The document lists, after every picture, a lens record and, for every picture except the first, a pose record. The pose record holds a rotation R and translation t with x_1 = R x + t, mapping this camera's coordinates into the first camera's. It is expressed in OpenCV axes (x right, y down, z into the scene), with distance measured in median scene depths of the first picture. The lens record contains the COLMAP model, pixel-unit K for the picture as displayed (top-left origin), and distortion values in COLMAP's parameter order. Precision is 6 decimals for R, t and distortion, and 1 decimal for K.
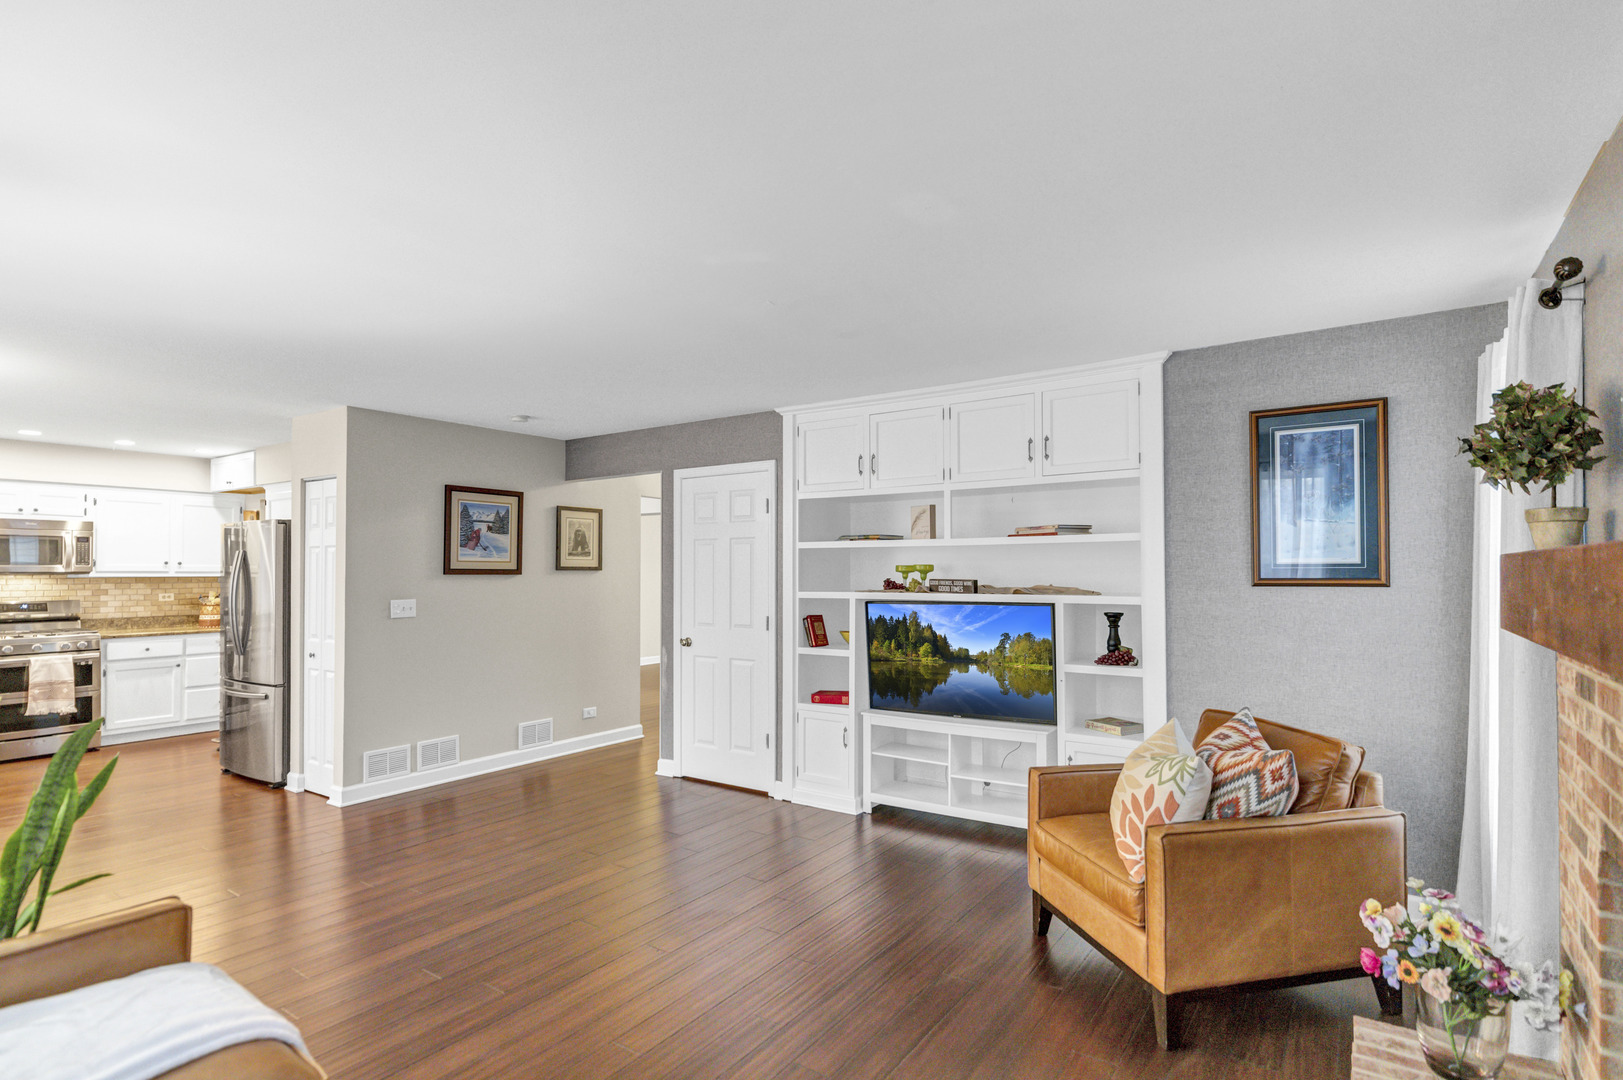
lens RADIAL K [[810.0, 0, 811.5], [0, 810.0, 540.0], [0, 0, 1]] dist [-0.013343, -0.000135]
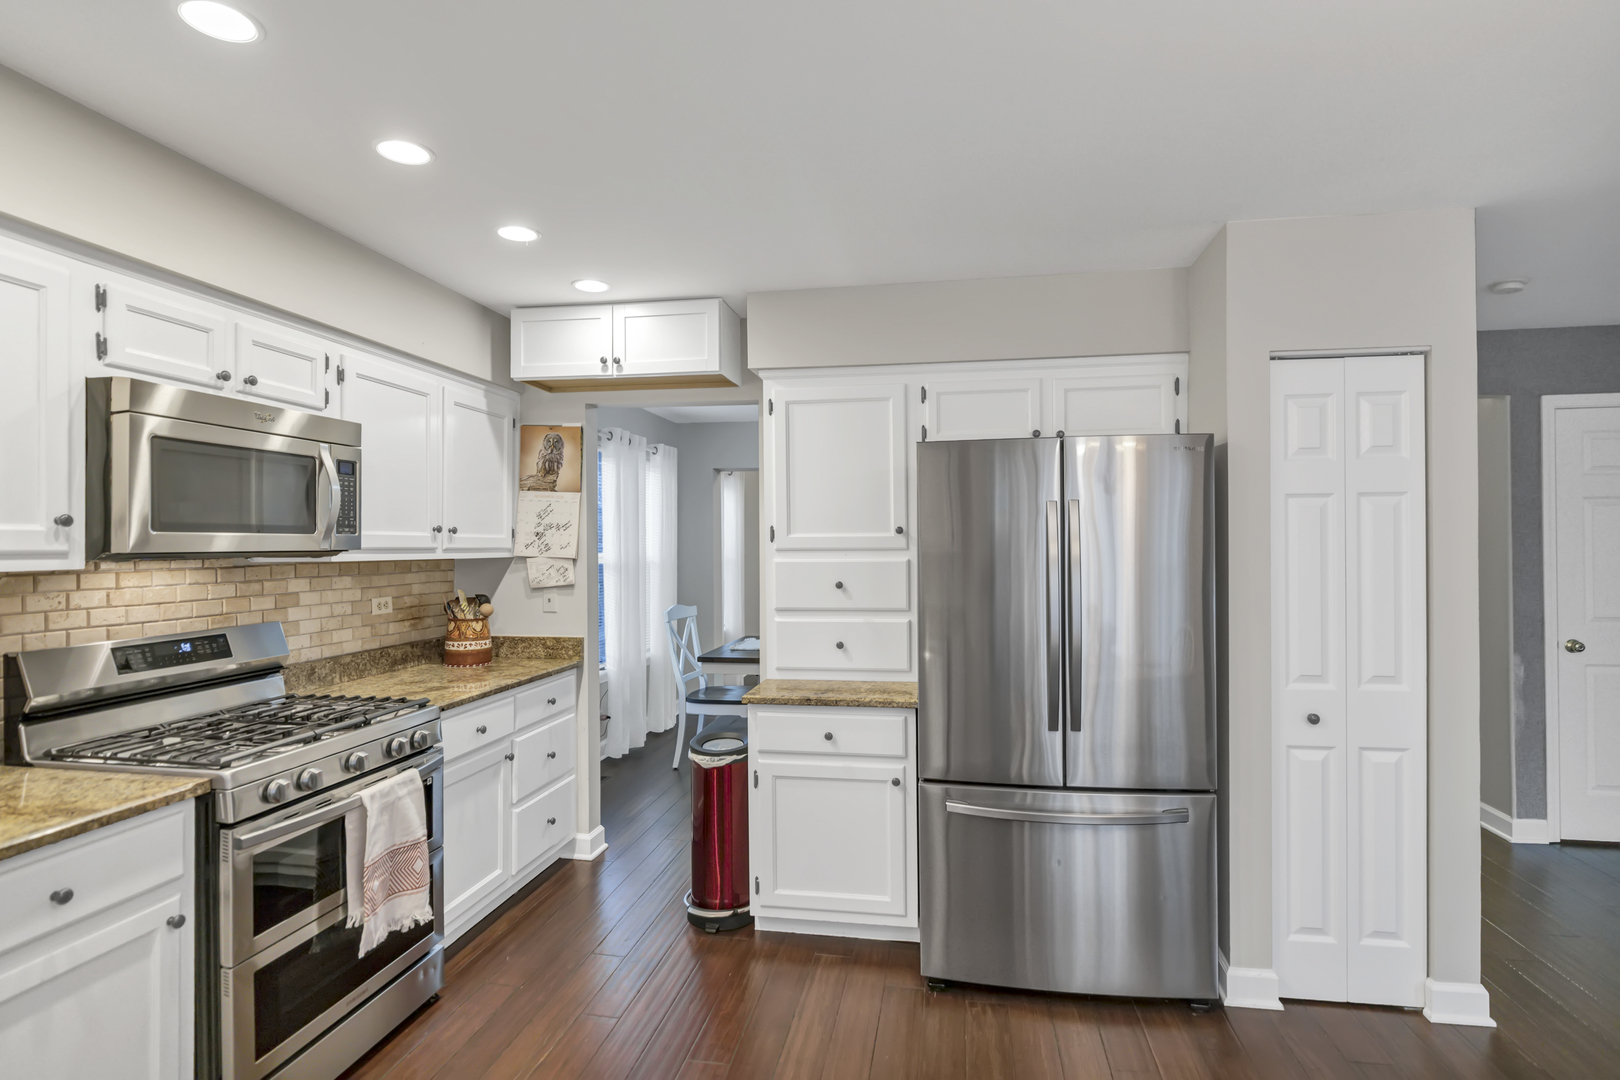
lens RADIAL K [[808.5, 0, 810.0], [0, 808.5, 540.0], [0, 0, 1]] dist [-0.013343, -0.000135]
pose [[0.911416, 0.000564, 0.411485, -0.845200], [-0.013054, 0.999535, 0.027544, 0.020330], [-0.411279, -0.030476, 0.911000, 0.536000]]
